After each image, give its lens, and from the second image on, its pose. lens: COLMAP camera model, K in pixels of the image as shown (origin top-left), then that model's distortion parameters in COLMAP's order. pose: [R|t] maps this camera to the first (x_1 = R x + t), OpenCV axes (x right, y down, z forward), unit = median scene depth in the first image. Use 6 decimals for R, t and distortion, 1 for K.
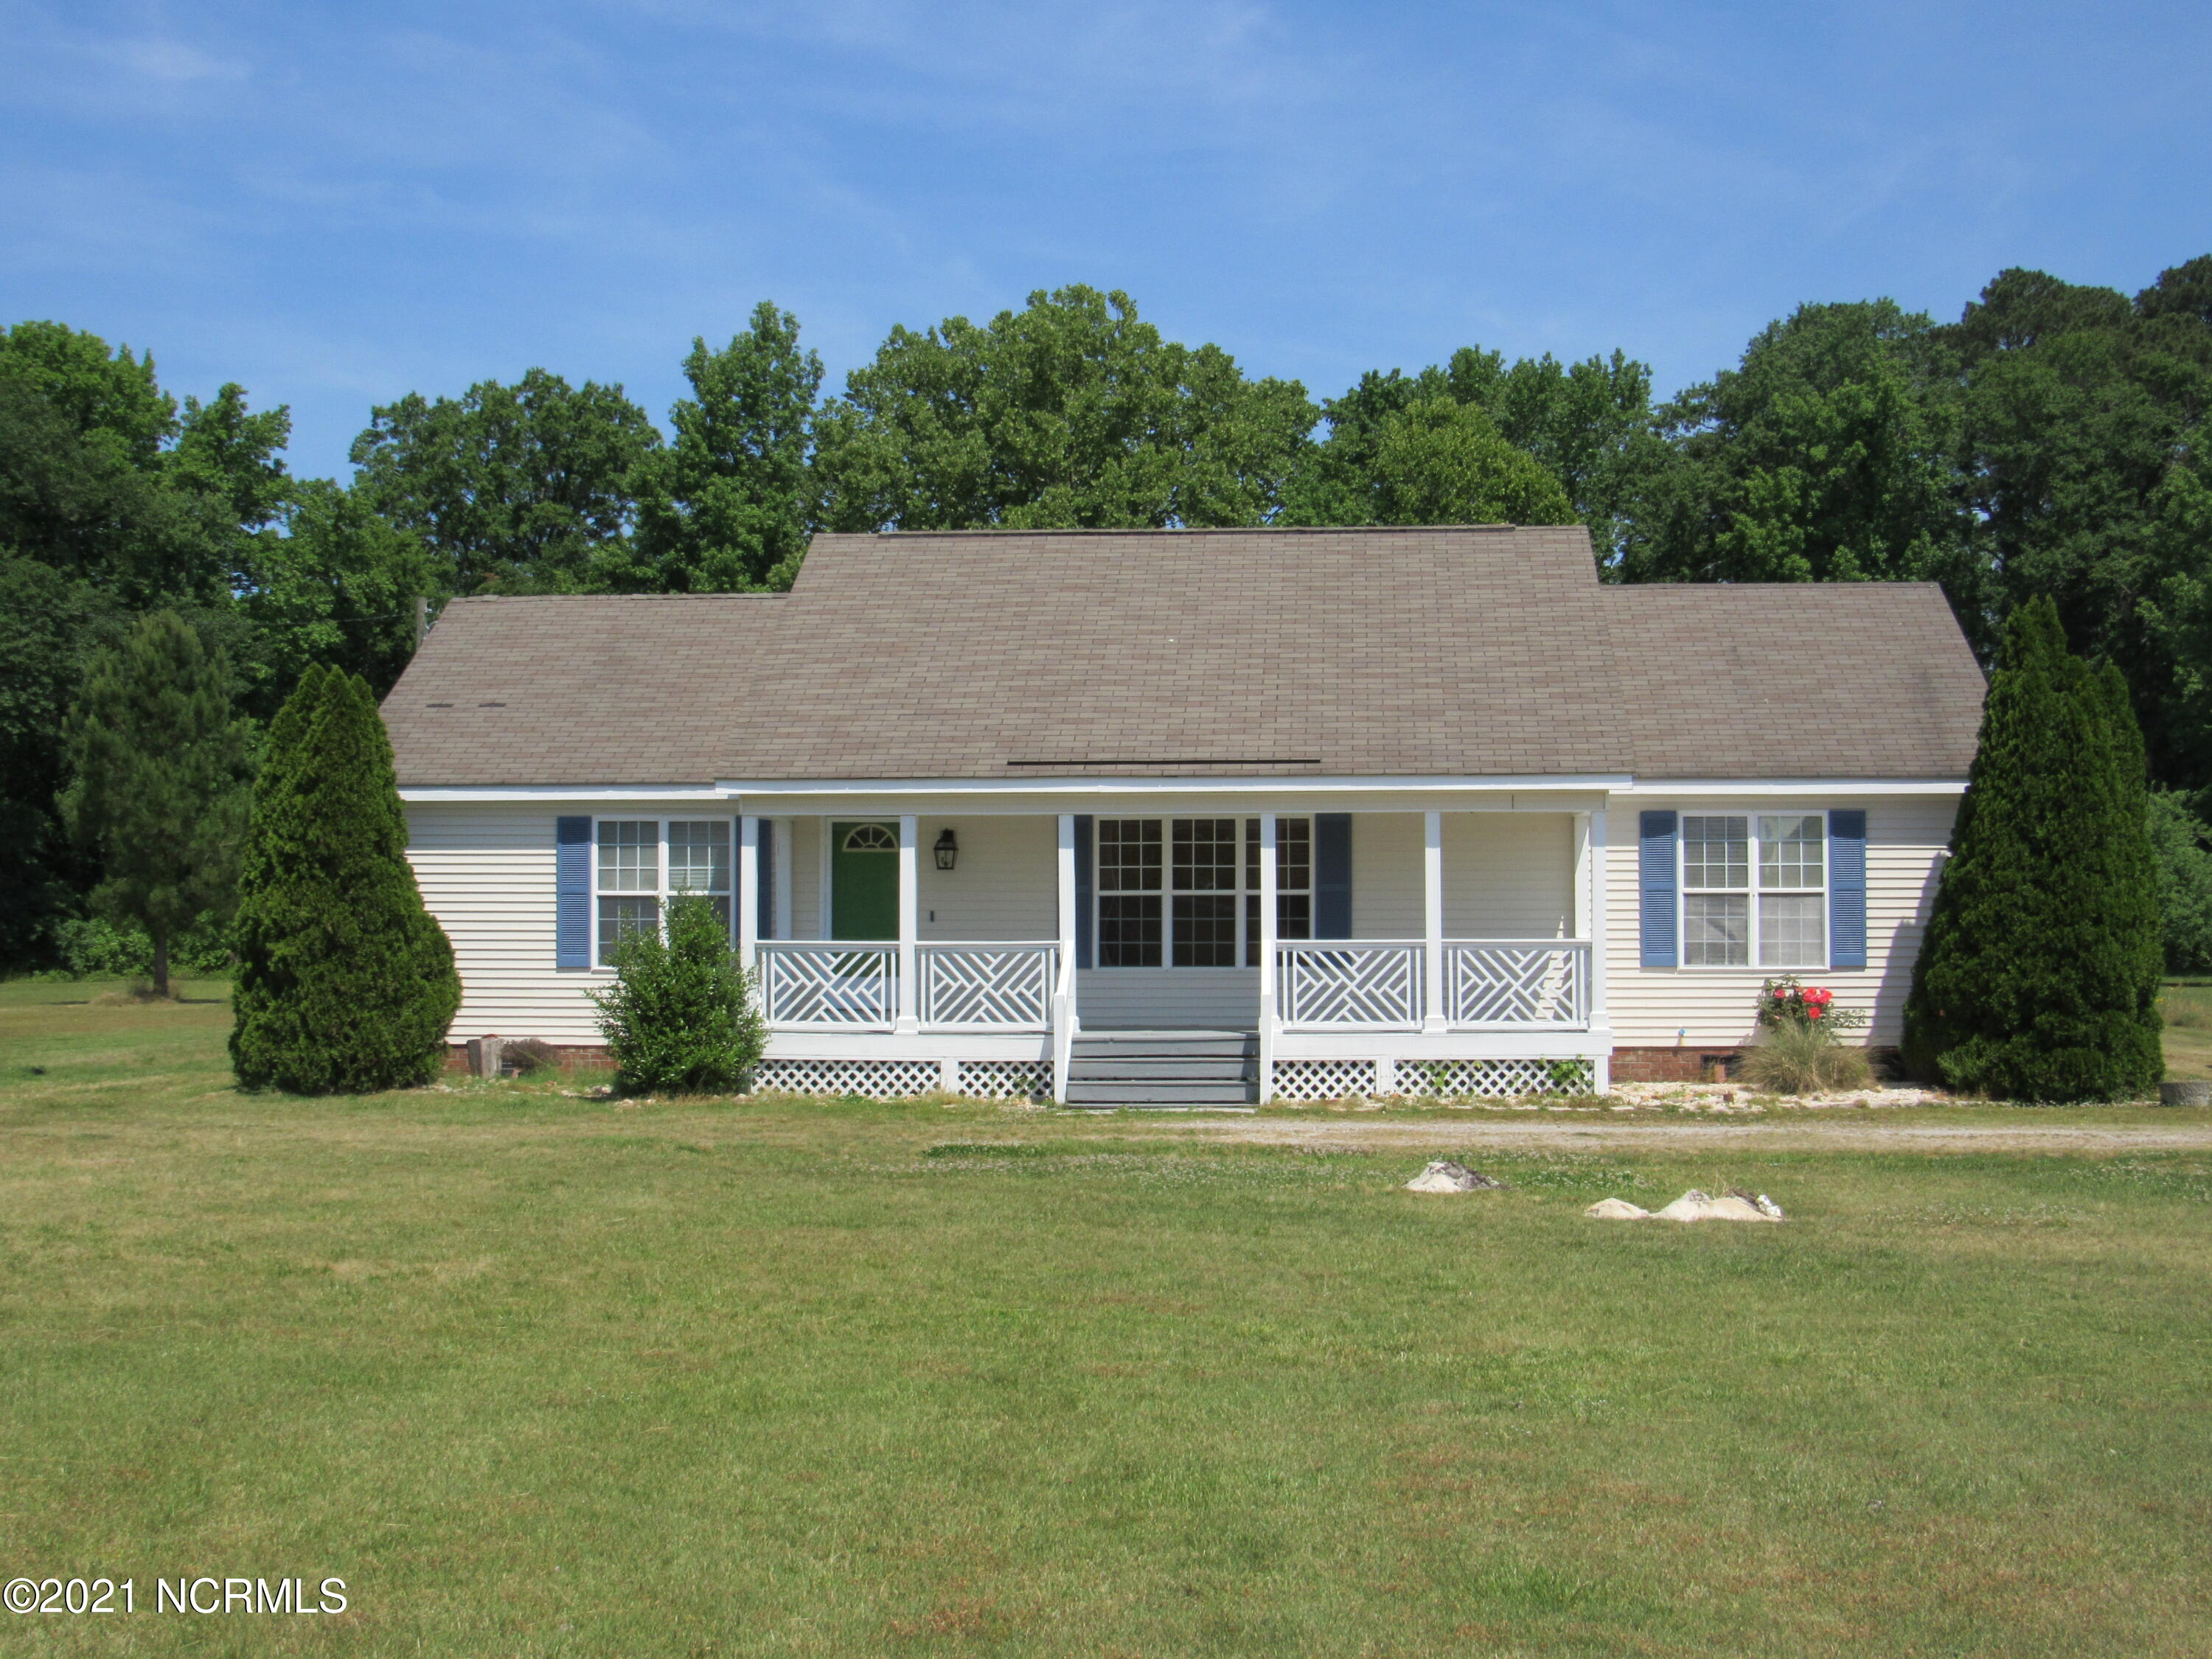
lens RADIAL K [[2915.1, 0, 1106.0], [0, 2915.1, 829.5], [0, 0, 1]] dist [-0.041537, -0.009160]
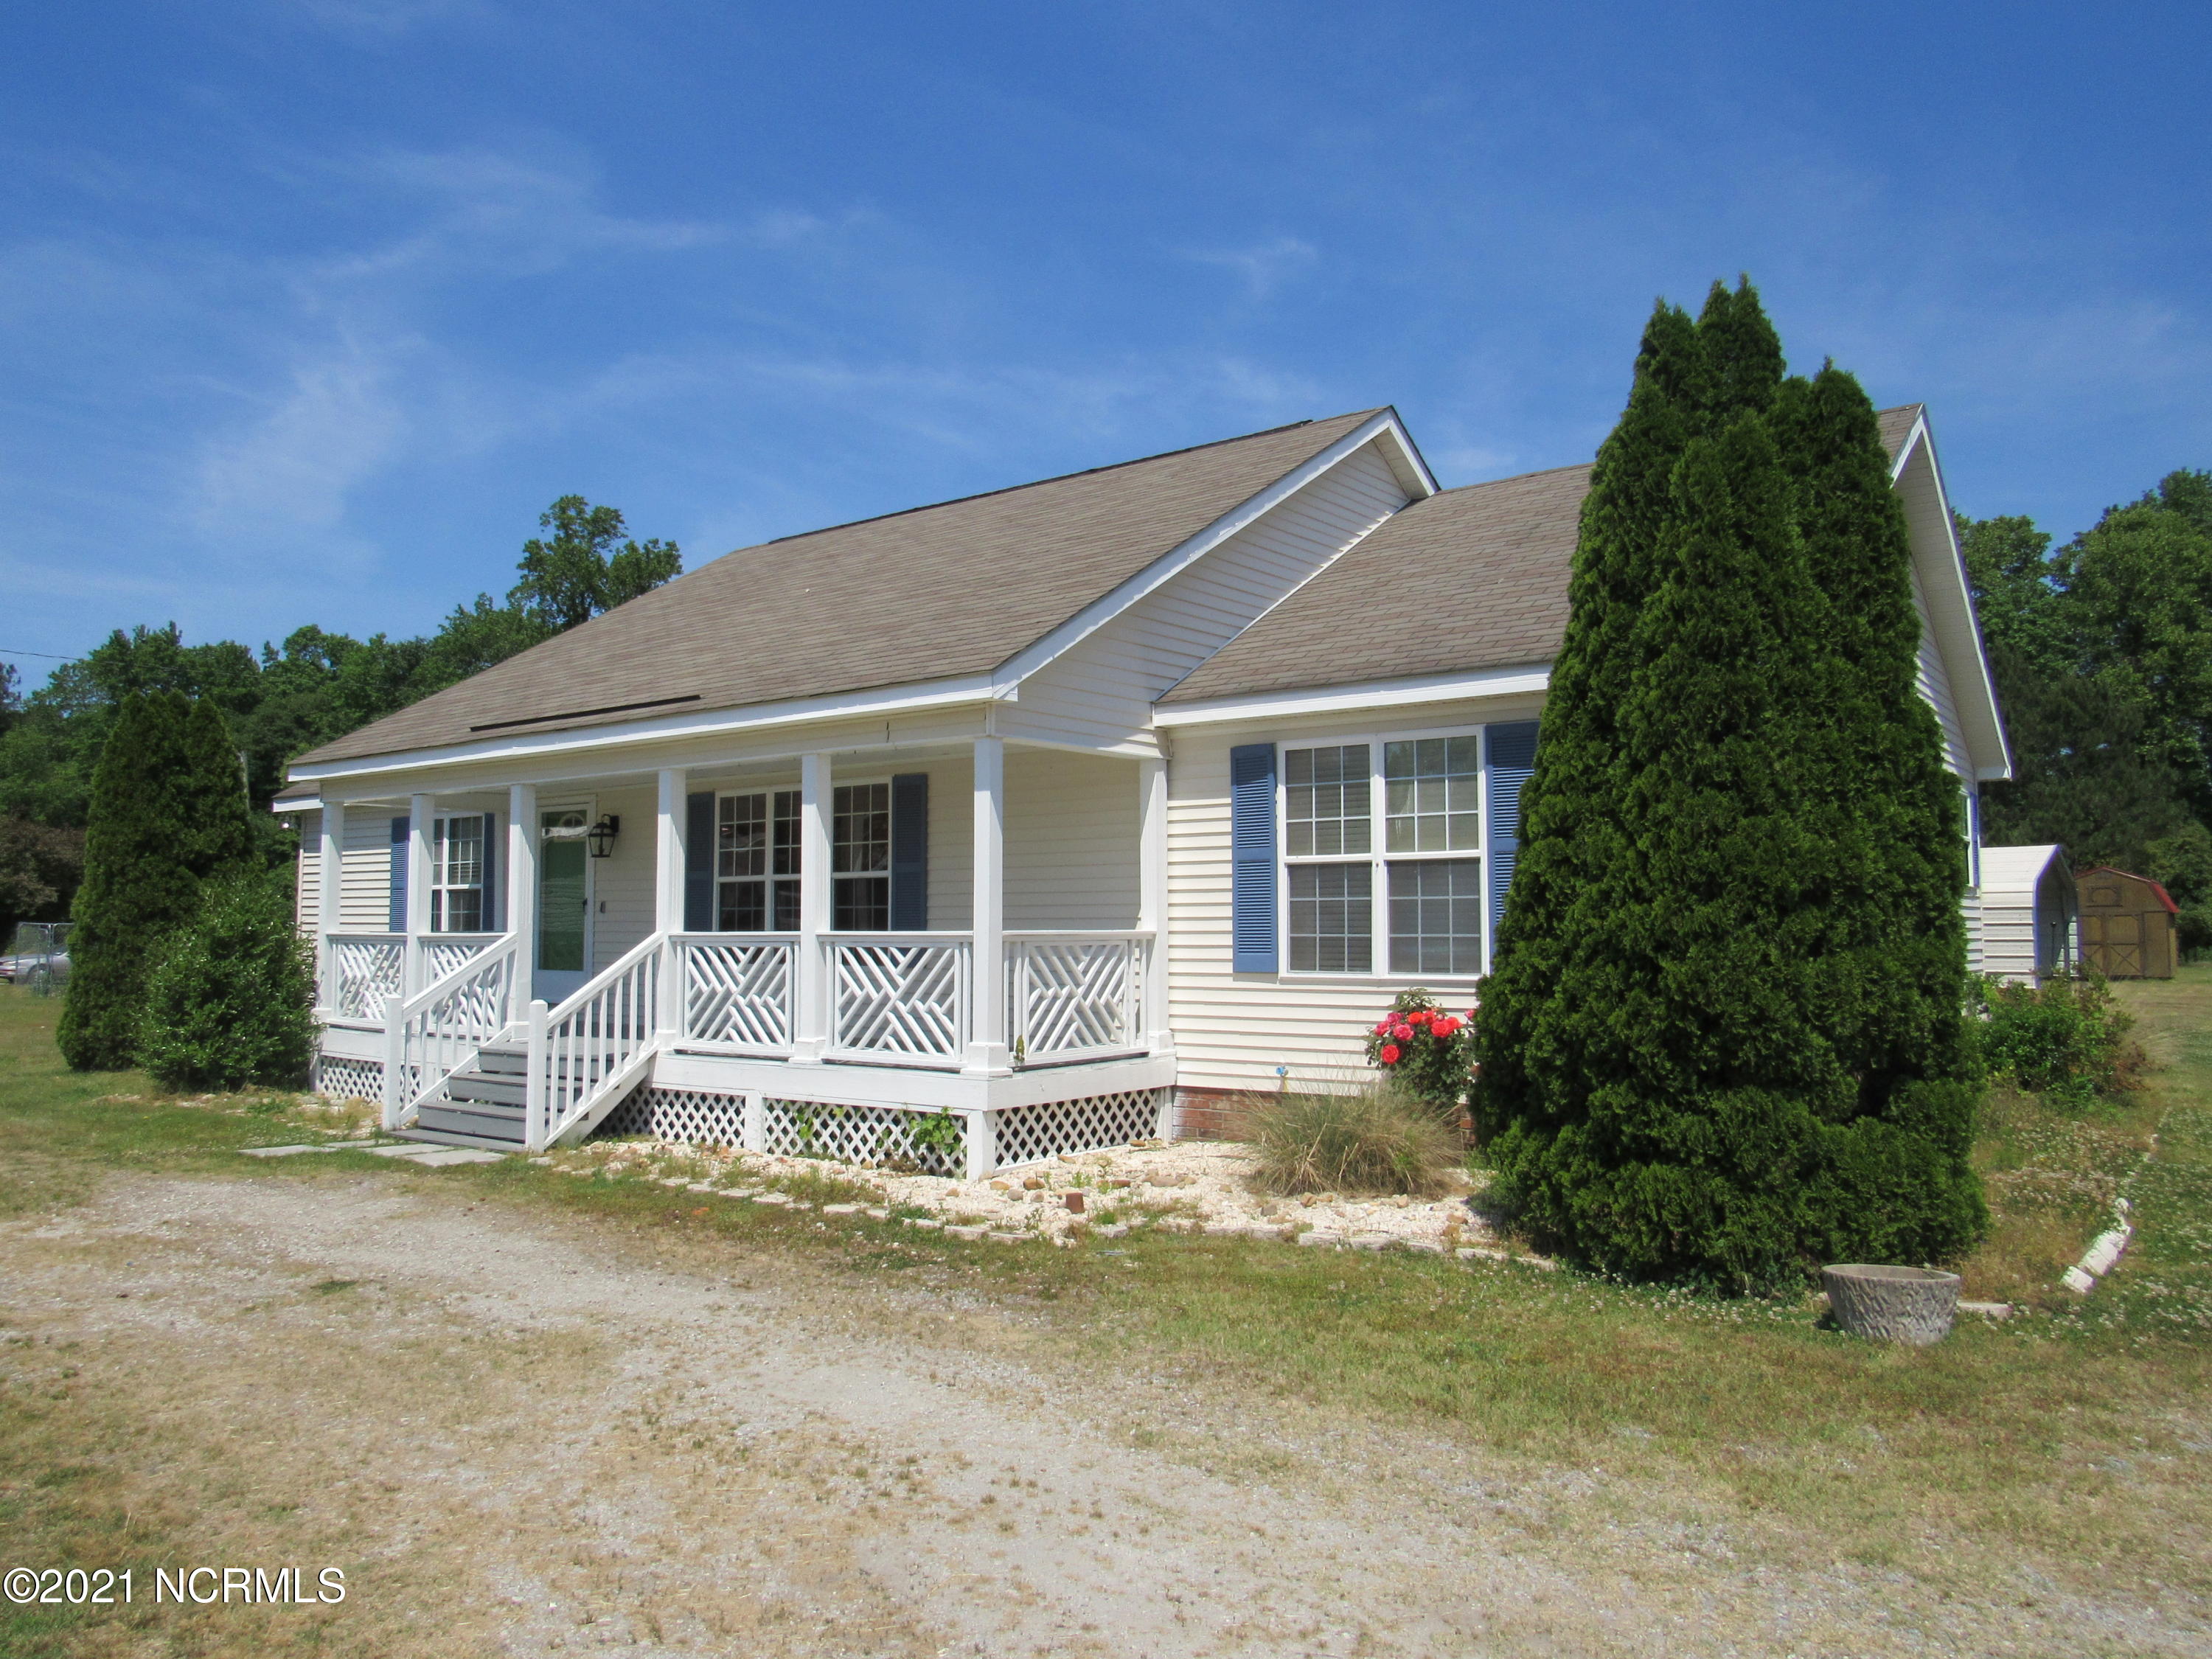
lens RADIAL K [[1587.5, 0, 1086.1], [0, 1587.5, 826.8], [0, 0, 1]] dist [-0.042354, 0.032554]
pose [[0.839547, -0.035556, -0.542122, 0.358138], [0.018726, 0.999157, -0.036532, 0.025814], [0.542964, 0.020518, 0.839505, 0.664909]]
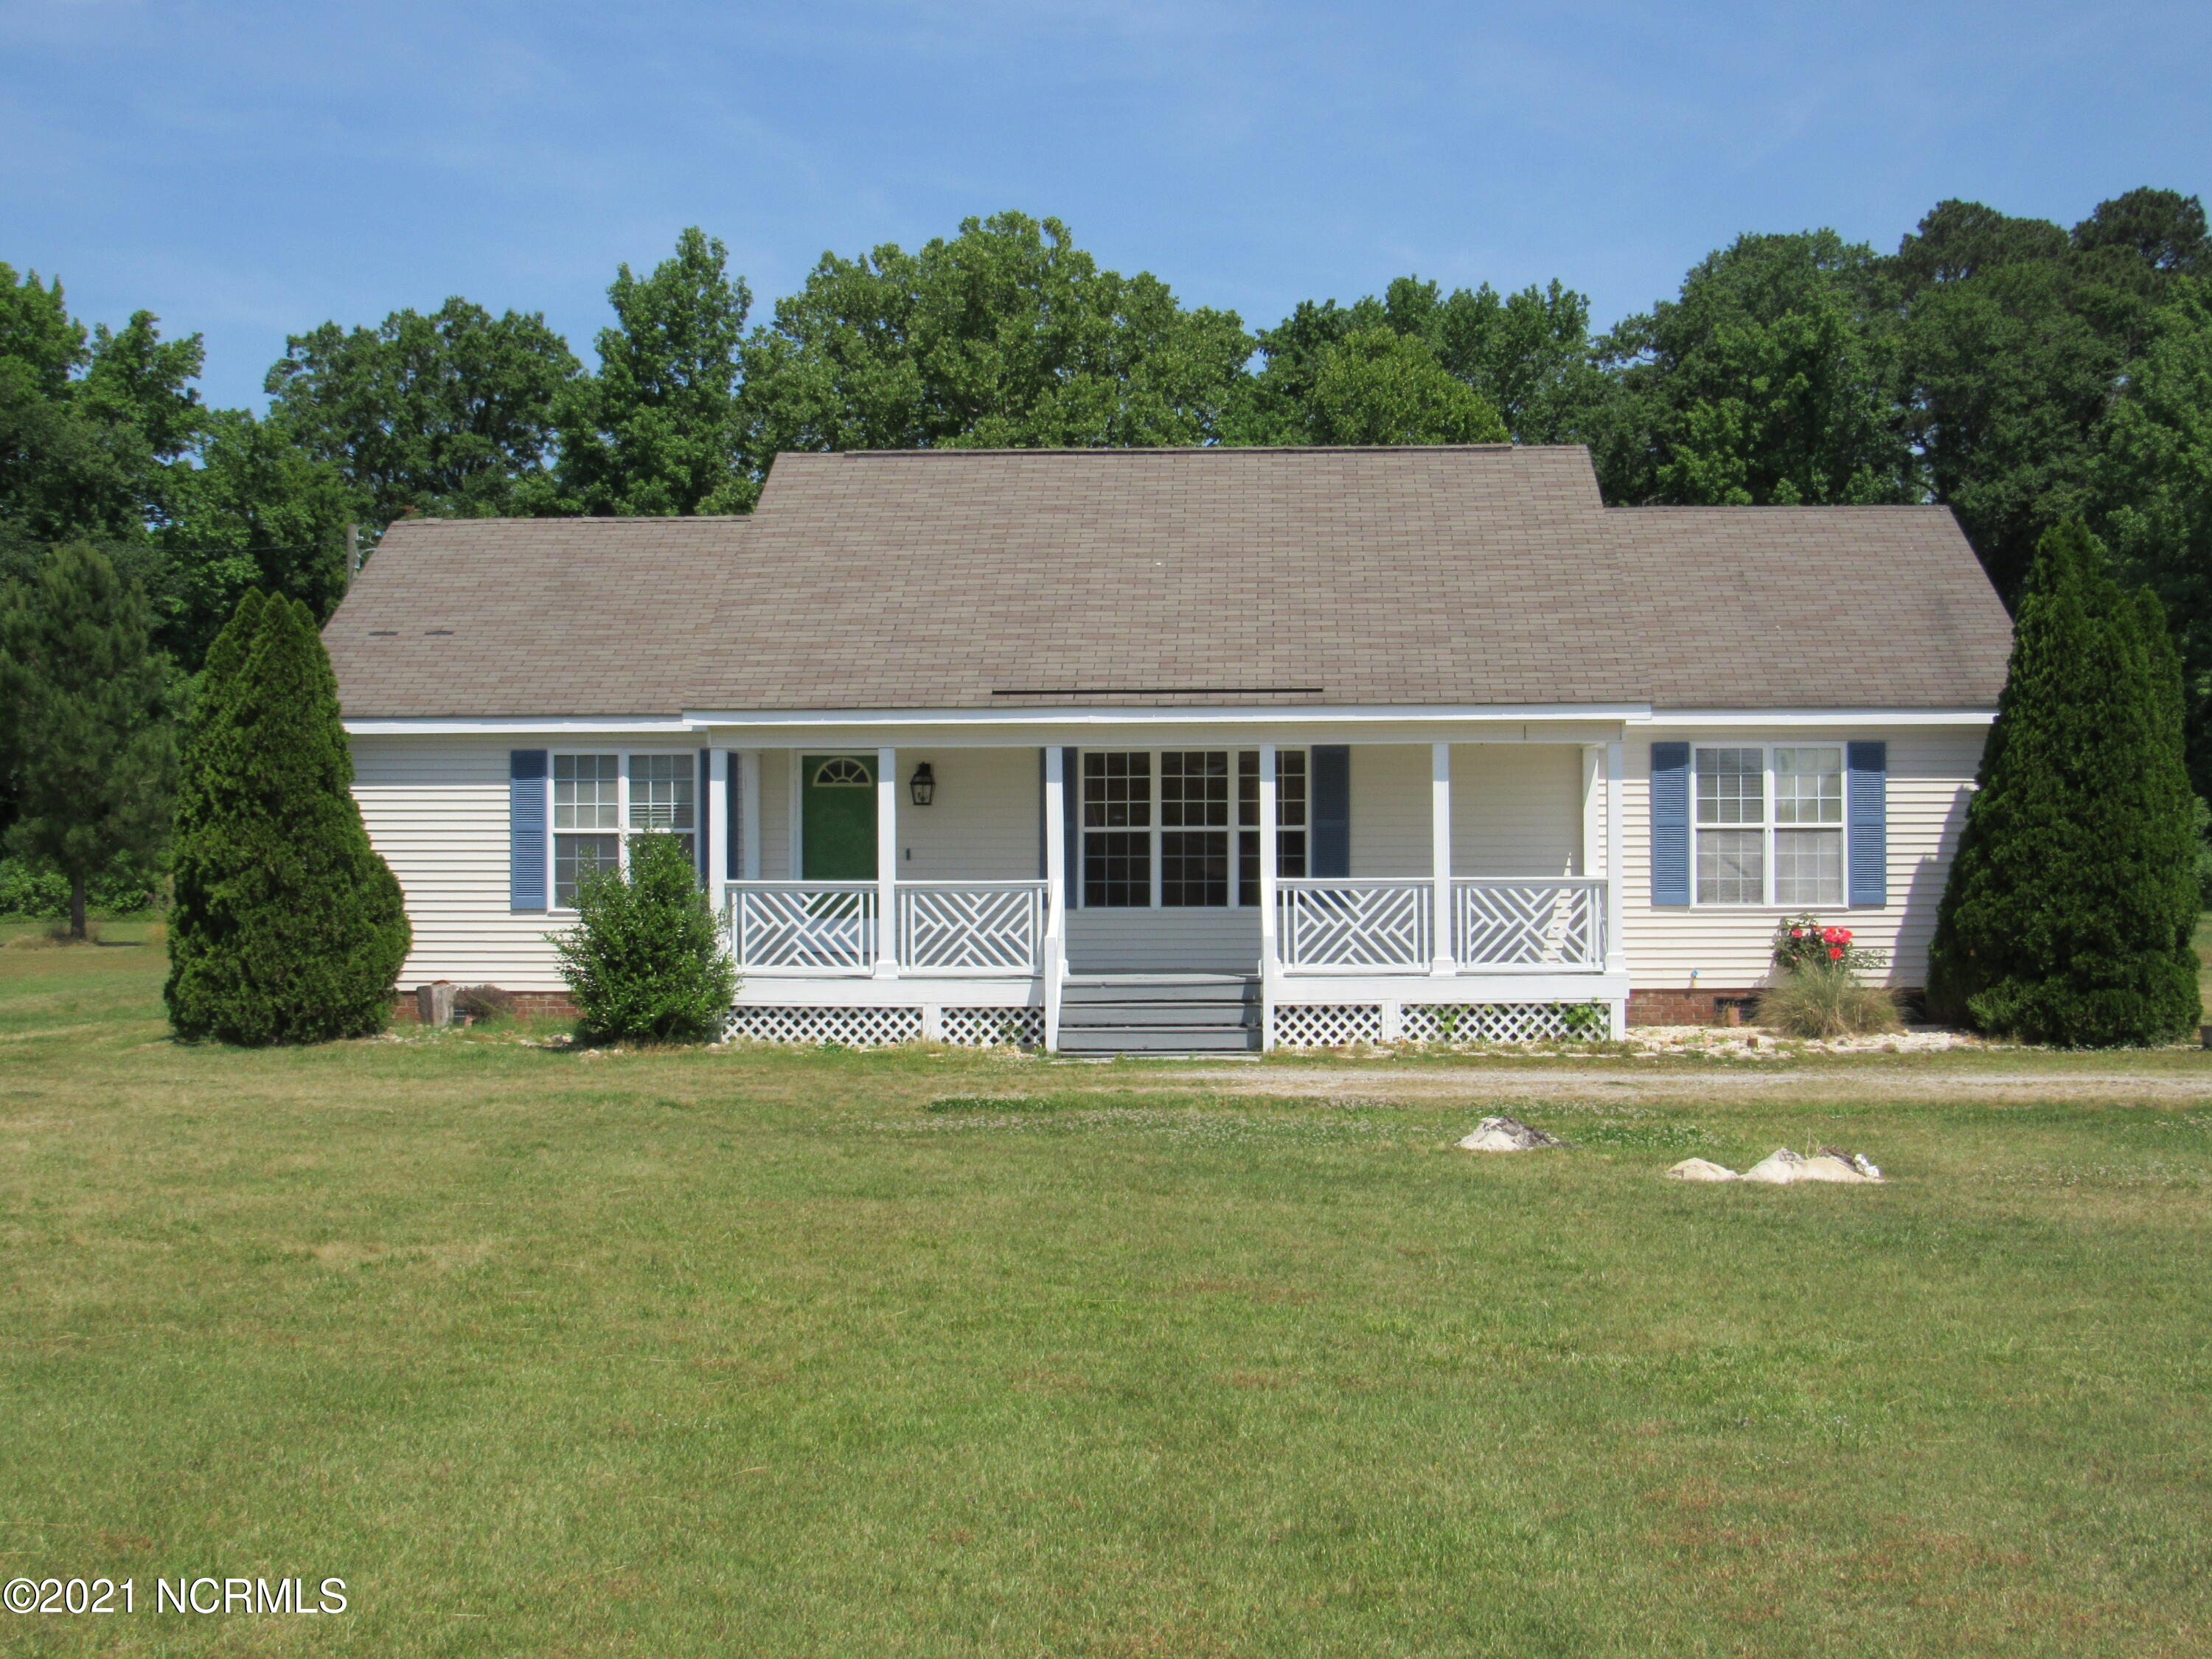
lens RADIAL K [[2915.1, 0, 1106.0], [0, 2915.1, 829.5], [0, 0, 1]] dist [-0.041537, -0.009160]
pose [[0.999587, -0.002189, 0.028653, -0.022821], [0.001575, 0.999769, 0.021428, 0.001412], [-0.028694, -0.021374, 0.999360, 0.049668]]
